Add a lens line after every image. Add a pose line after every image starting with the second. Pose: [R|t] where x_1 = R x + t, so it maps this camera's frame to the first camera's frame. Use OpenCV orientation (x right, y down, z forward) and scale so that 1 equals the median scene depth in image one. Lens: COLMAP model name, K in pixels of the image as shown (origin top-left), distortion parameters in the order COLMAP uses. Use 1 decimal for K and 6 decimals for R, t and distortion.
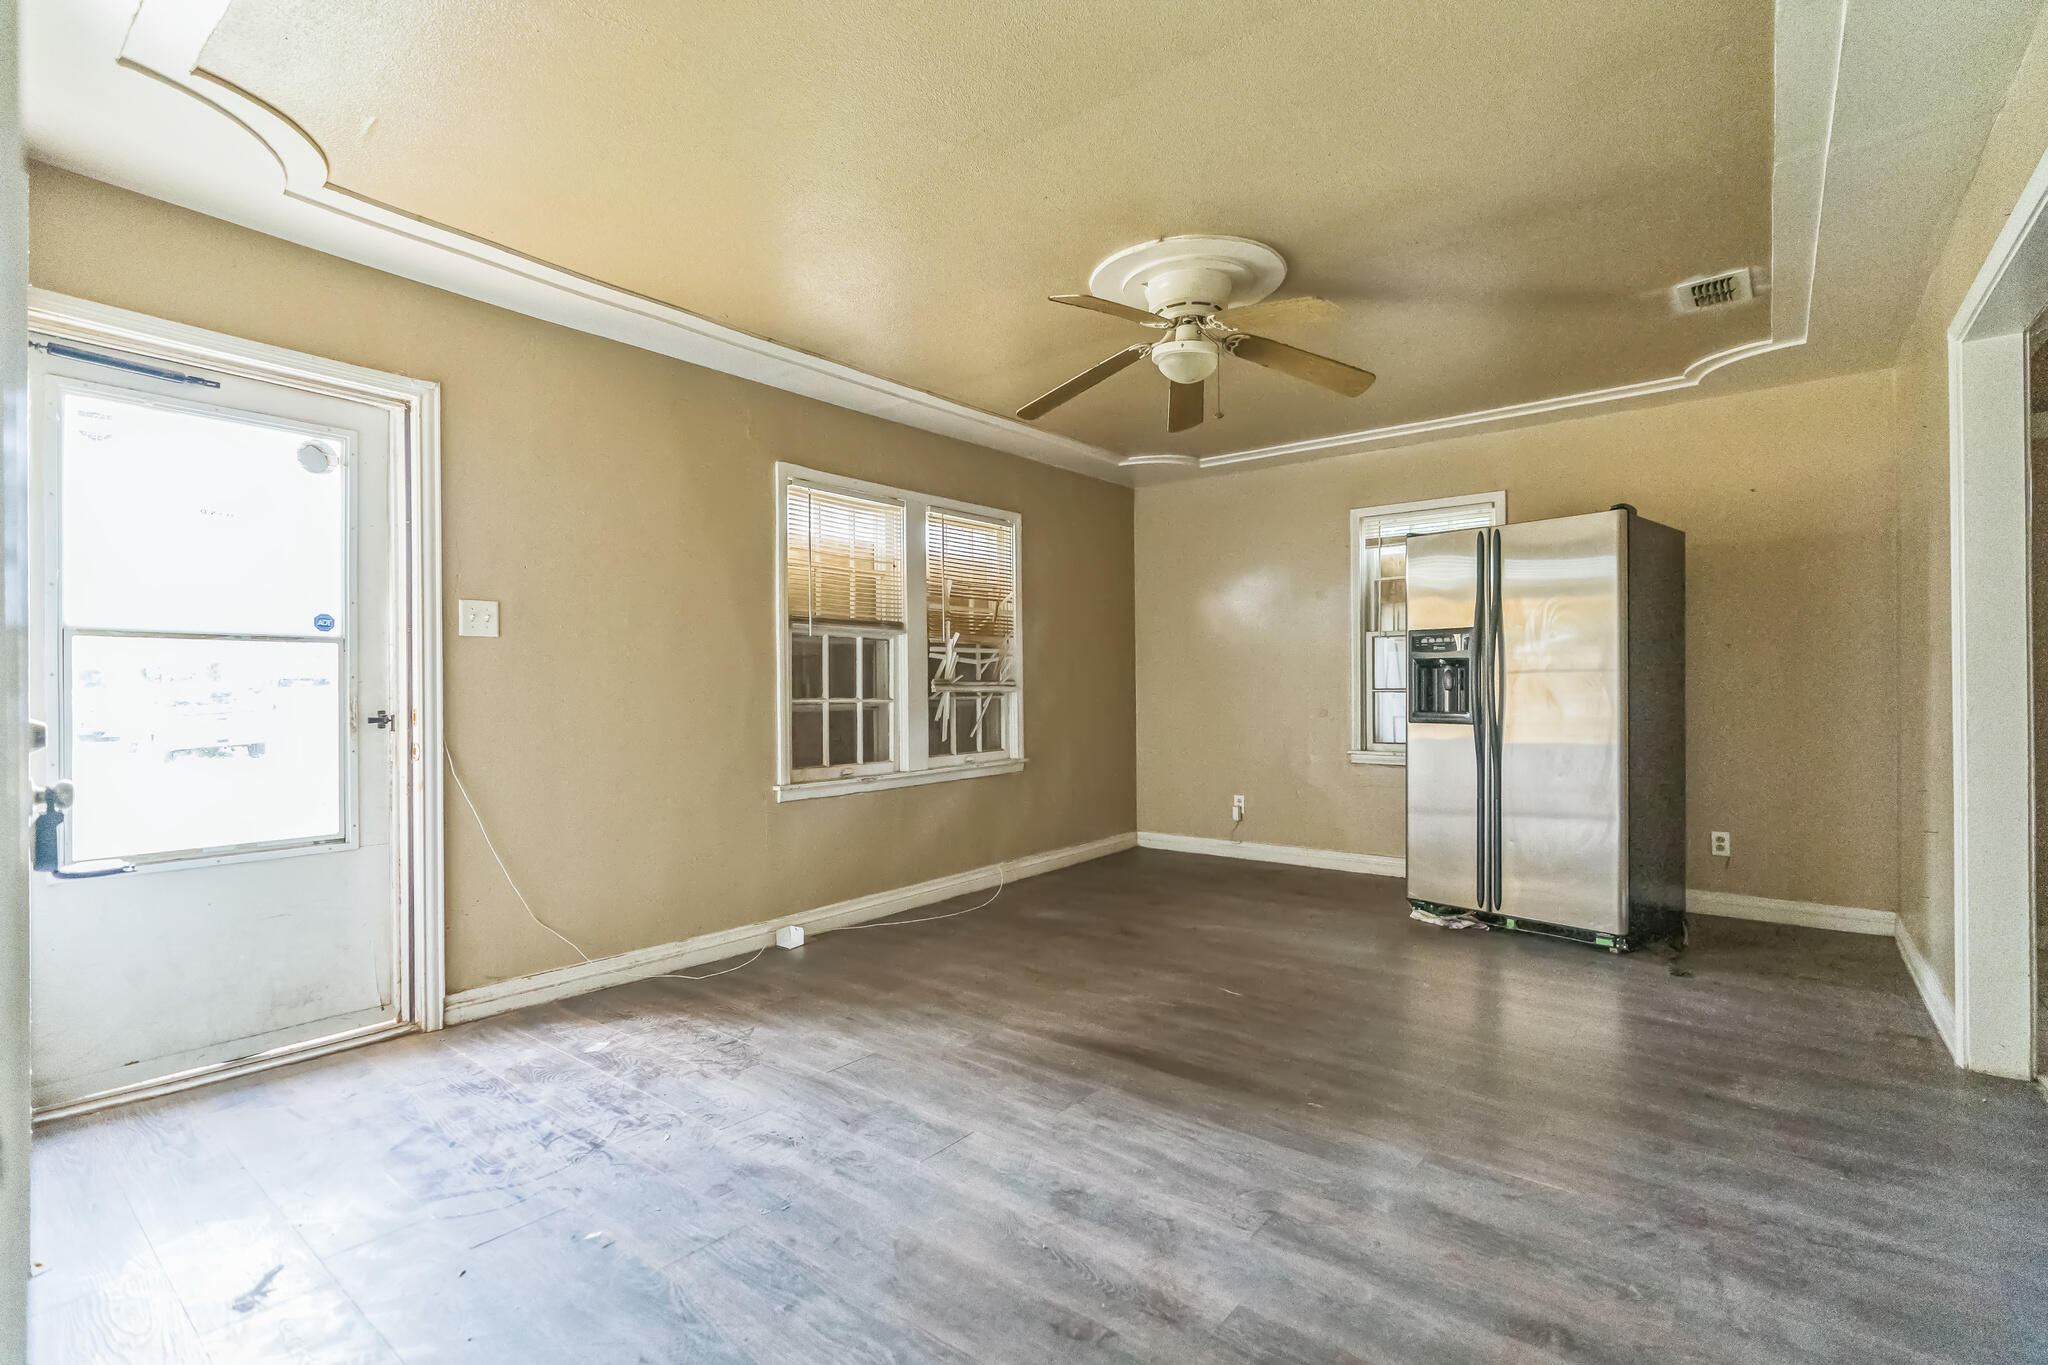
lens RADIAL K [[938.7, 0, 1030.7], [0, 938.7, 687.2], [0, 0, 1]] dist [-0.010575, 0.004285]
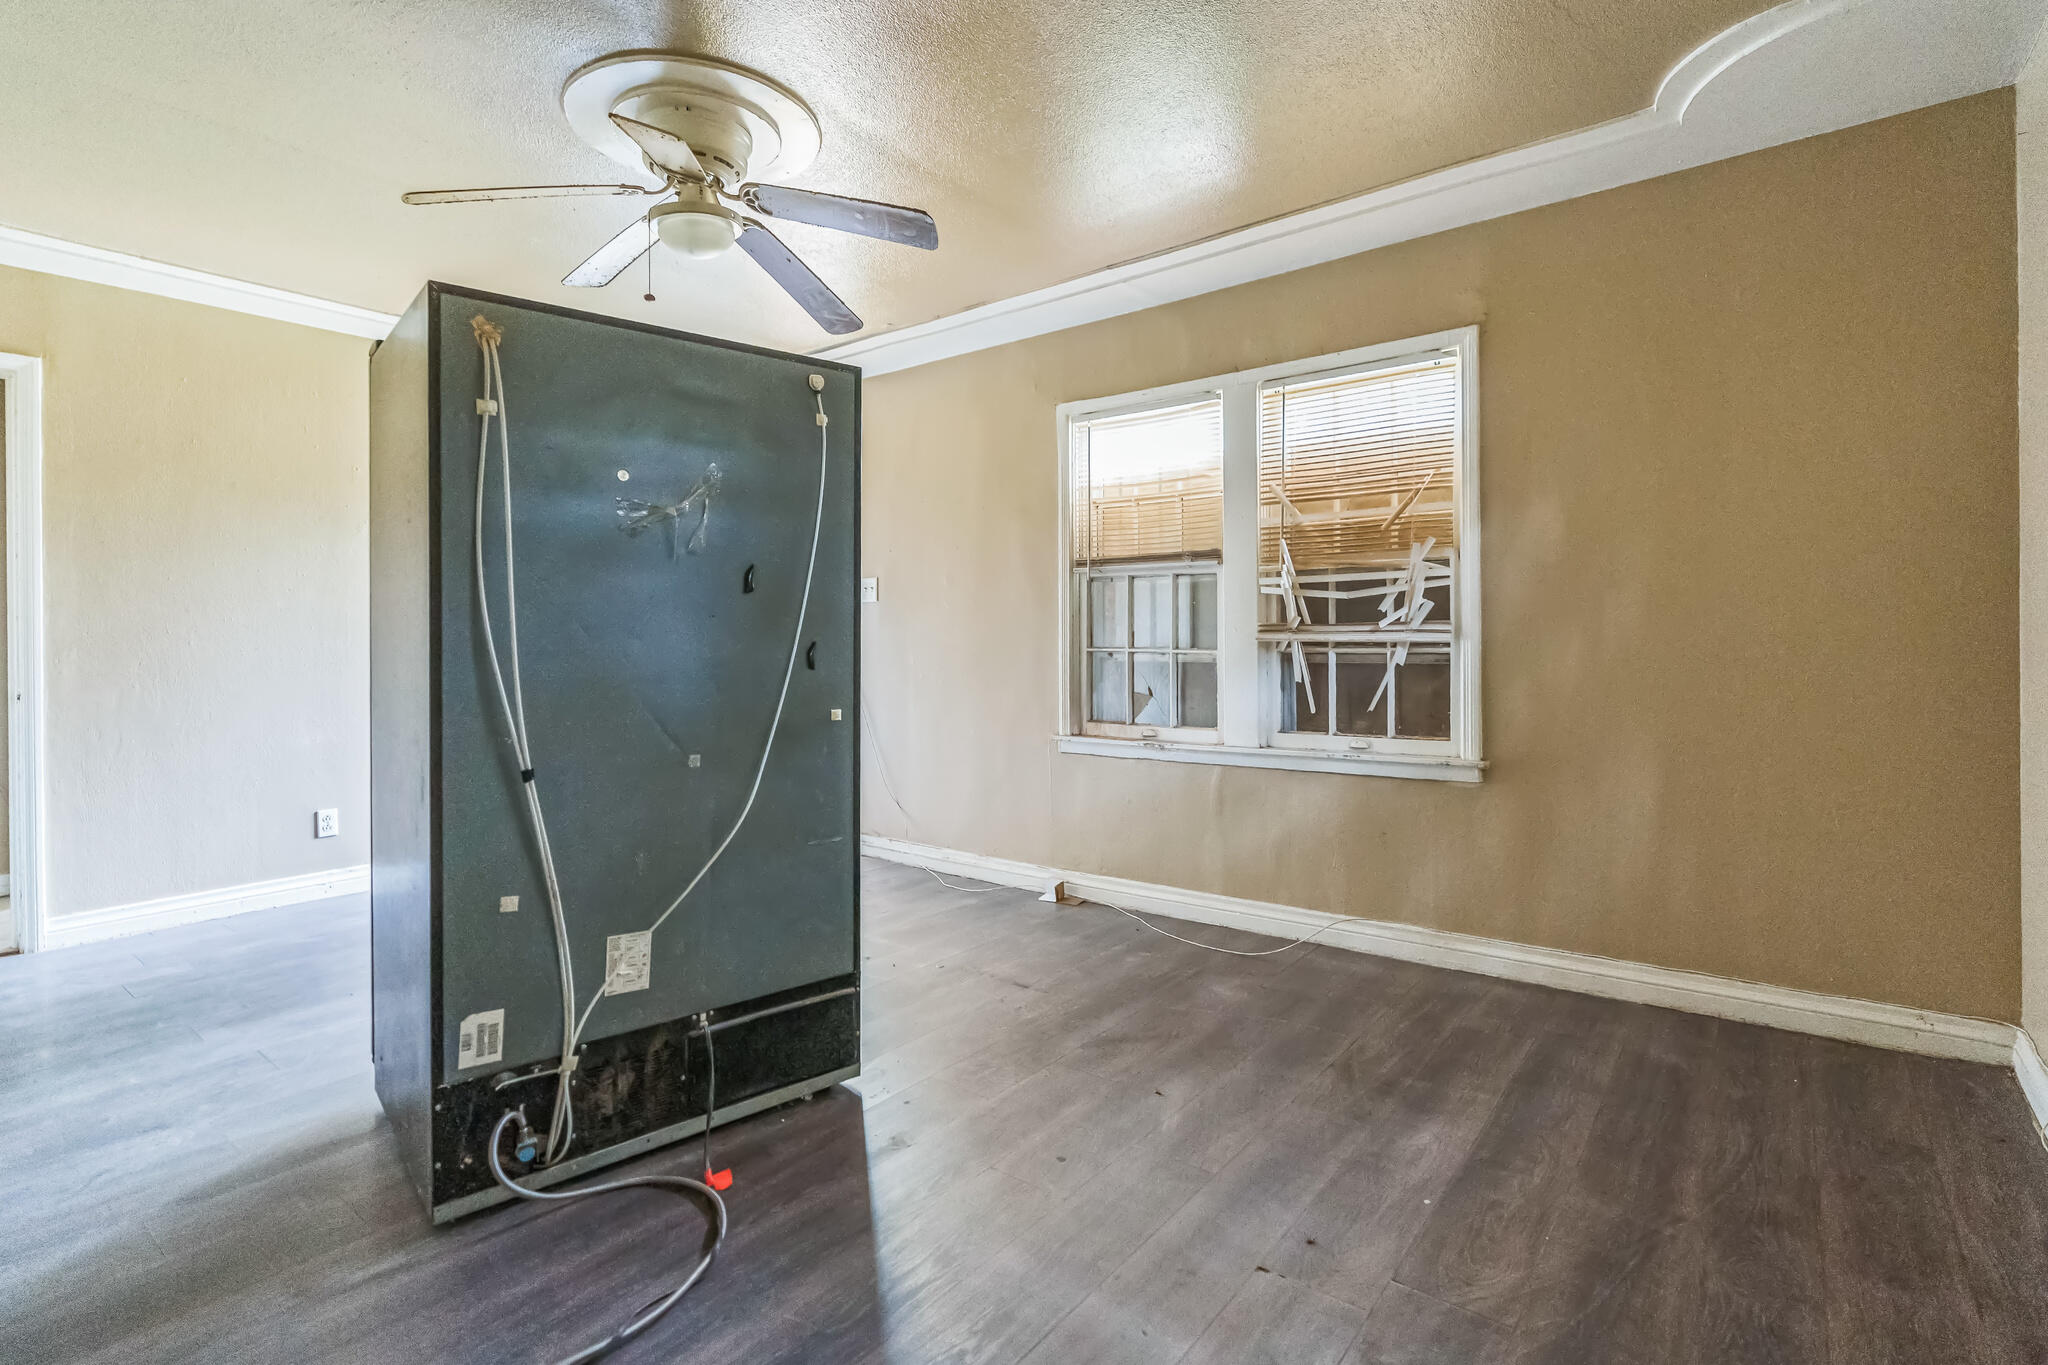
lens RADIAL K [[977.1, 0, 1041.0], [0, 977.1, 633.2], [0, 0, 1]] dist [-0.006556, 0.001910]
pose [[0.016542, 0.001221, -0.999862, 1.022118], [0.006224, 0.999980, 0.001324, -0.004372], [0.999844, -0.006245, 0.016534, 1.302871]]
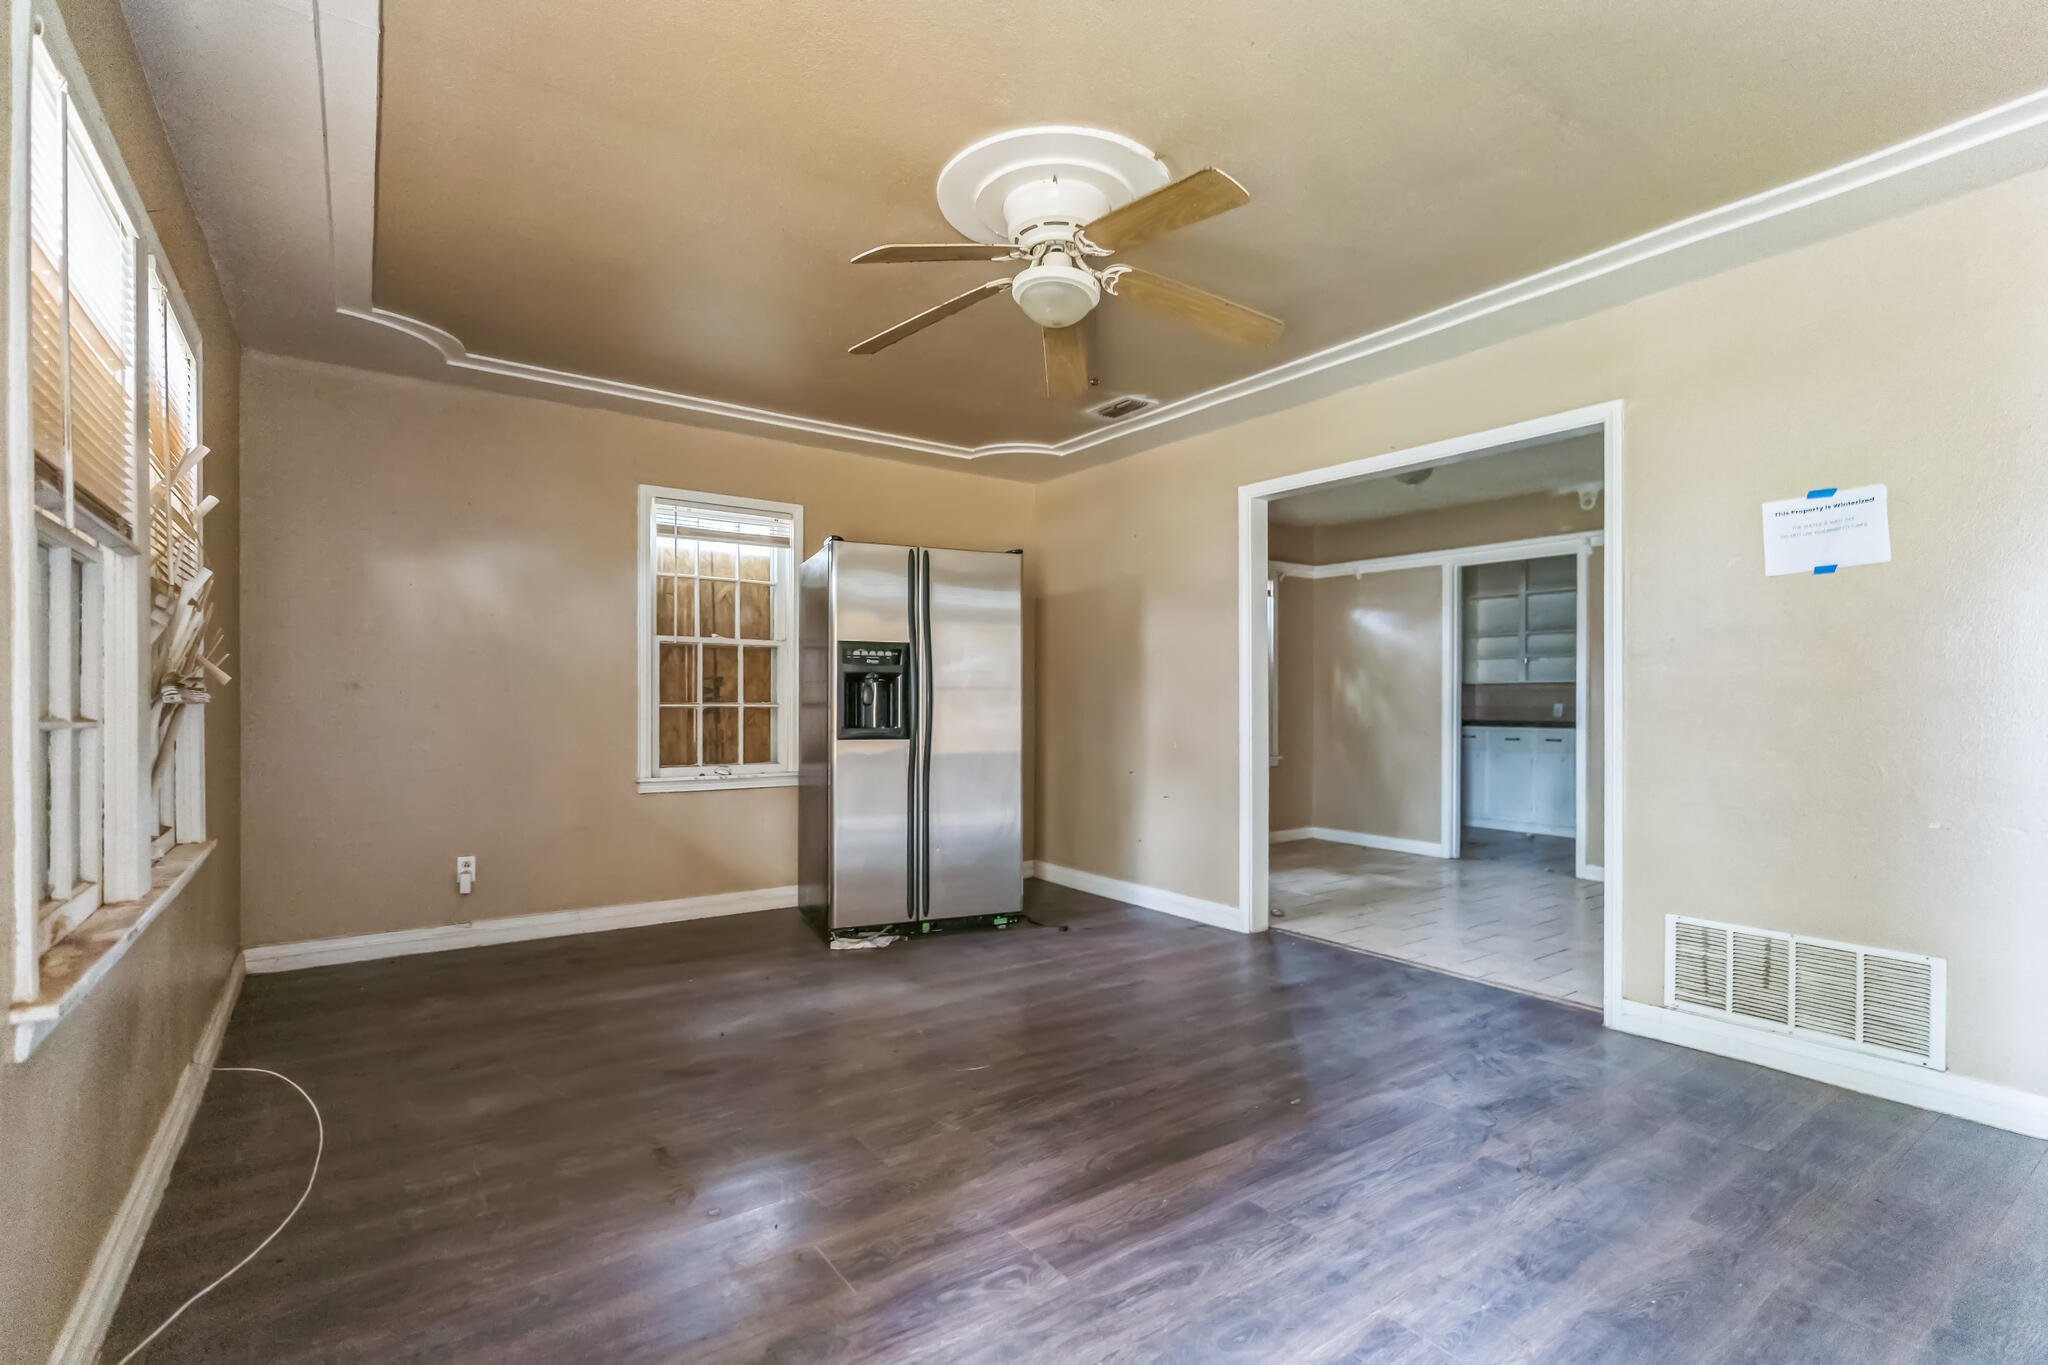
lens RADIAL K [[938.7, 0, 1017.1], [0, 938.7, 706.9], [0, 0, 1]] dist [-0.010575, 0.004285]
pose [[0.278414, 0.003042, 0.960456, -0.637435], [-0.005173, 0.999985, -0.001668, 0.008896], [-0.960447, -0.004504, 0.278426, 0.821113]]
